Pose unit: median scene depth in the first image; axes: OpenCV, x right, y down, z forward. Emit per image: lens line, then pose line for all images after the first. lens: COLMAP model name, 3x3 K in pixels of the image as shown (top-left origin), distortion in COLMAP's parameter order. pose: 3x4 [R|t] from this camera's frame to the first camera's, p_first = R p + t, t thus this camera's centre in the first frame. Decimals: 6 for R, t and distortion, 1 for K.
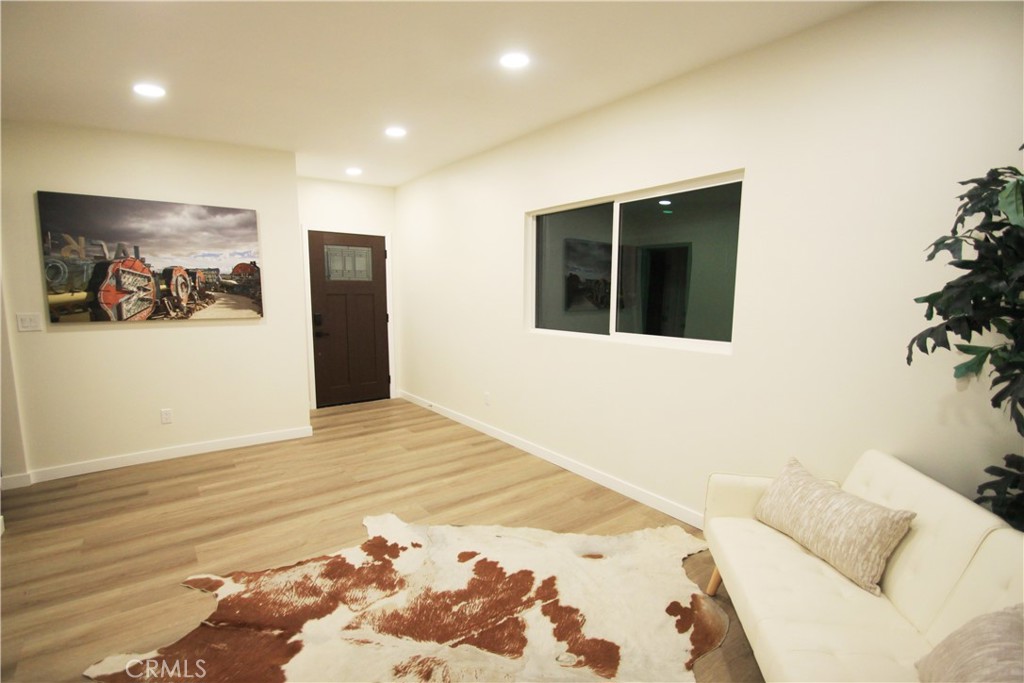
lens RADIAL K [[477.0, 0, 509.0], [0, 477.0, 354.1], [0, 0, 1]] dist [0.003130, -0.000257]
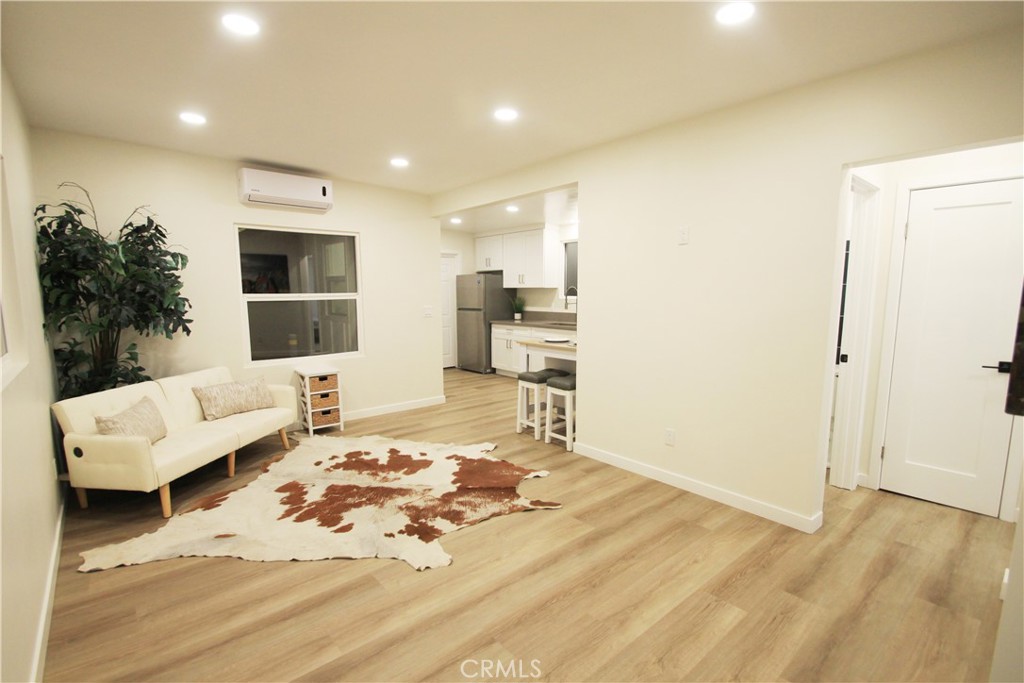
lens RADIAL K [[477.0, 0, 509.0], [0, 477.0, 354.1], [0, 0, 1]] dist [0.003130, -0.000257]
pose [[-0.998378, 0.005612, -0.056649, -0.448220], [-0.009733, 0.963647, 0.267002, -0.298811], [0.056088, 0.267120, -0.962030, 2.154977]]
